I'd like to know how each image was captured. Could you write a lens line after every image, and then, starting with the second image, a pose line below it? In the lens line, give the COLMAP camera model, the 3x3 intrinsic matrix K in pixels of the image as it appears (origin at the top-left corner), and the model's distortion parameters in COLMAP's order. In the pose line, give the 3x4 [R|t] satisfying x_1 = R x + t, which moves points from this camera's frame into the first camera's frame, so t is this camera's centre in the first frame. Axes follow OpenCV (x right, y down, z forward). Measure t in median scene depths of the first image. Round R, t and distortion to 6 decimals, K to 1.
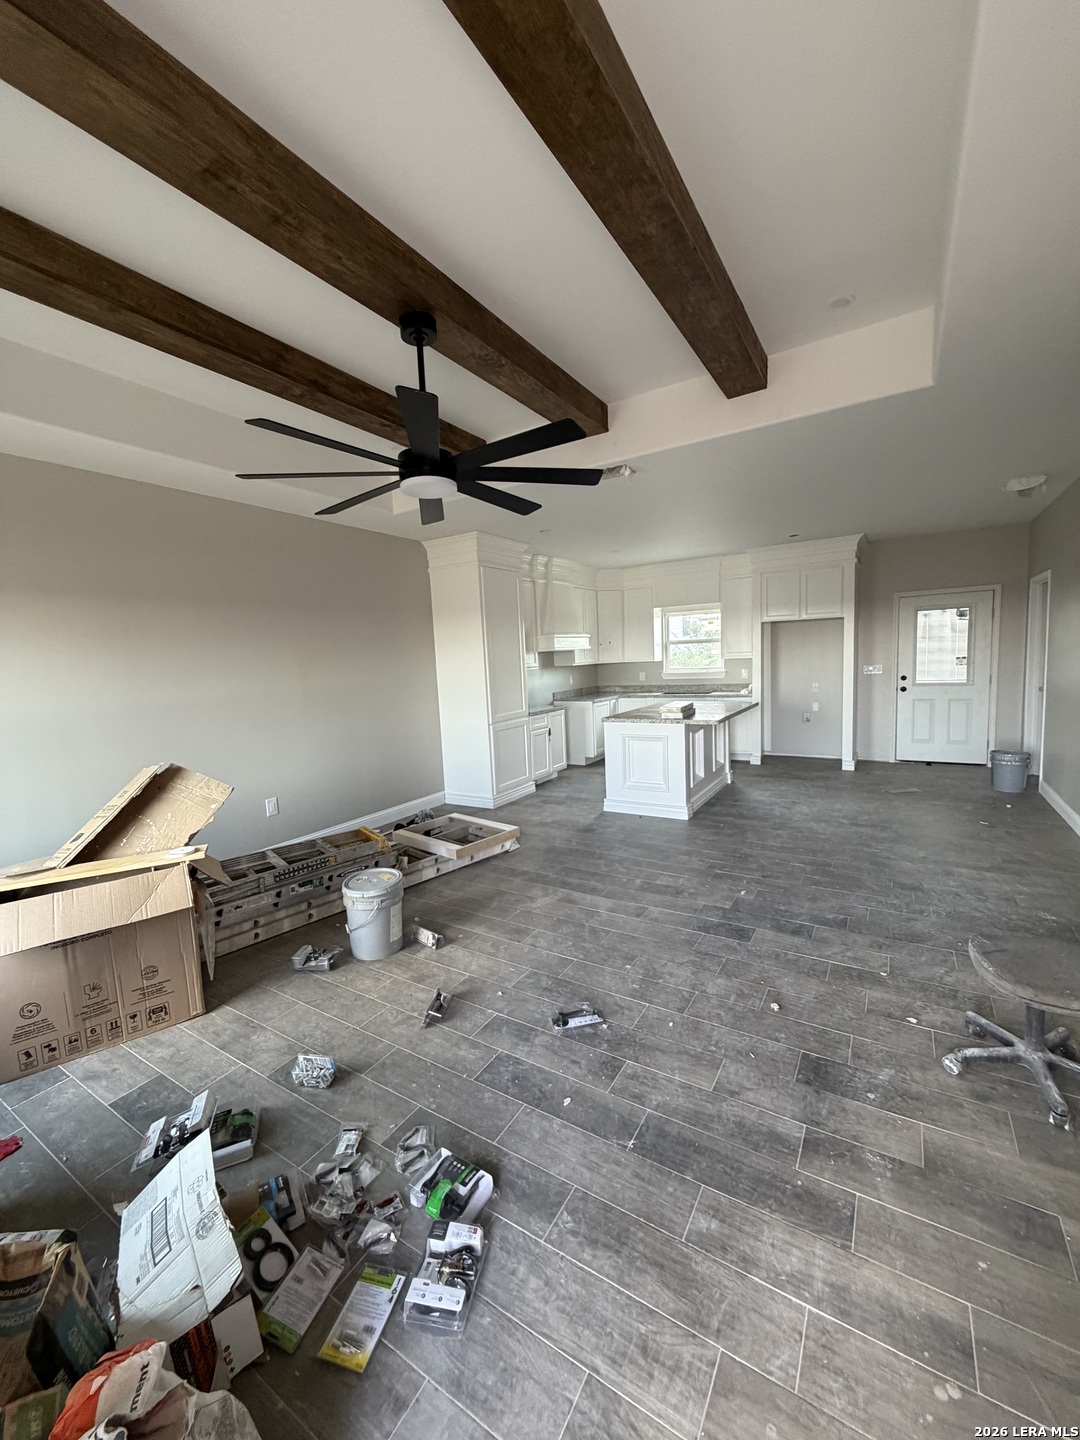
lens RADIAL K [[575.6, 0, 532.4], [0, 575.6, 720.7], [0, 0, 1]] dist [-0.011963, -0.000190]
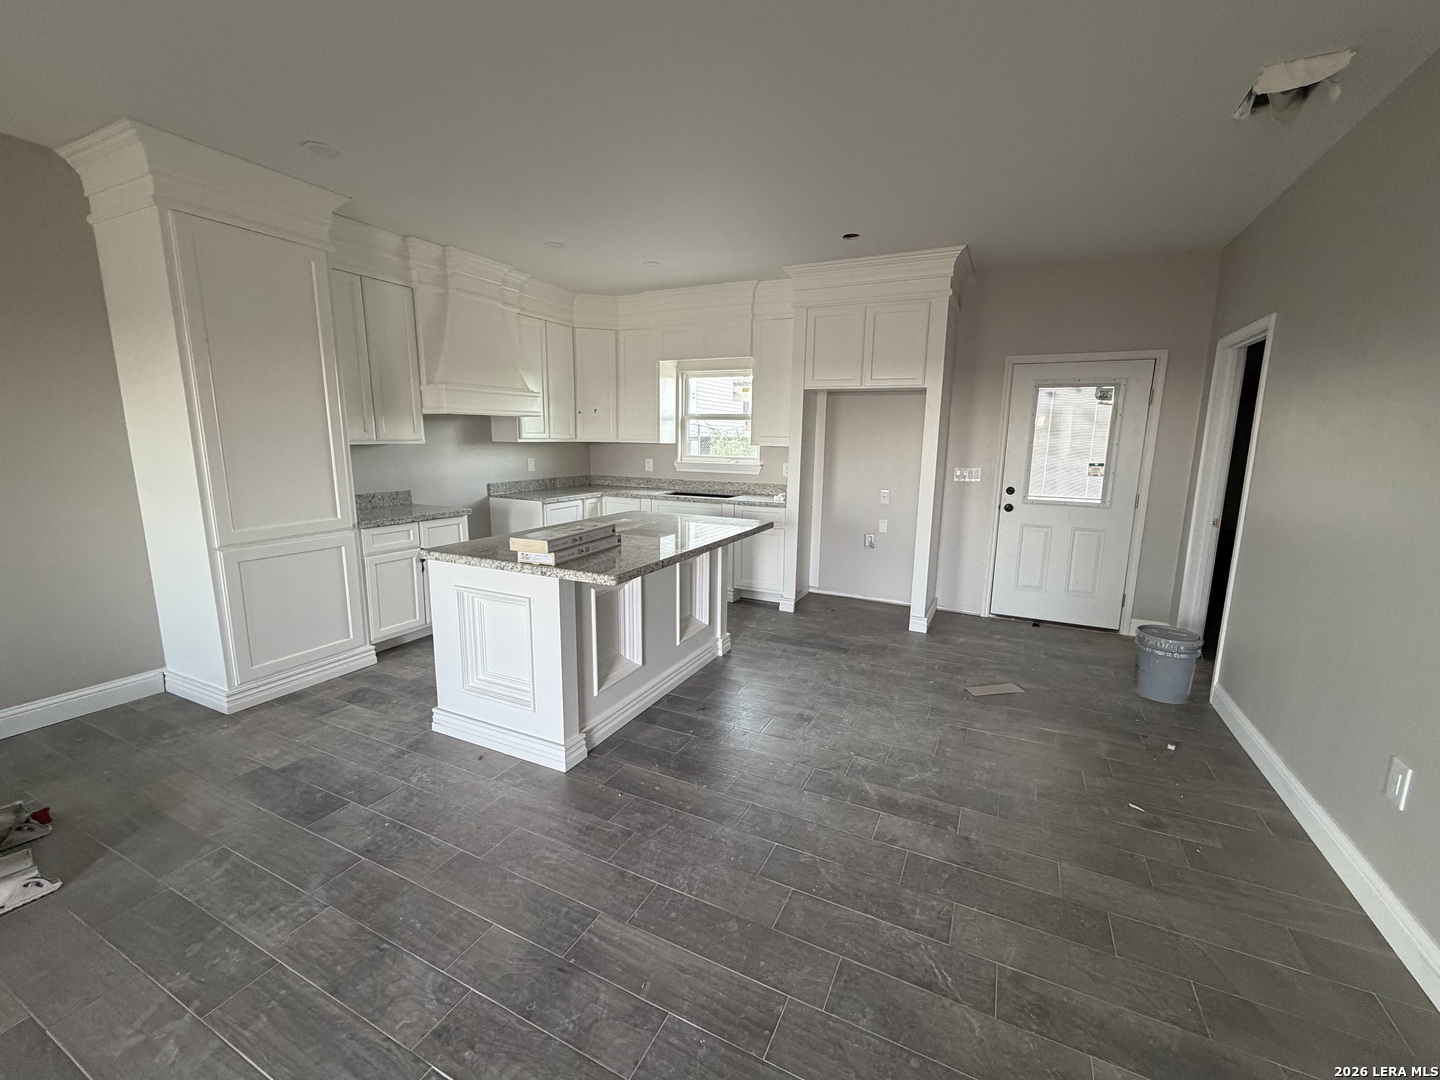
lens RADIAL K [[575.6, 0, 729.9], [0, 575.6, 539.1], [0, 0, 1]] dist [-0.011963, -0.000190]
pose [[0.991771, 0.039941, 0.121637, 0.256670], [-0.047623, 0.997006, 0.060918, -0.044404], [-0.118840, -0.066210, 0.990703, 0.390822]]
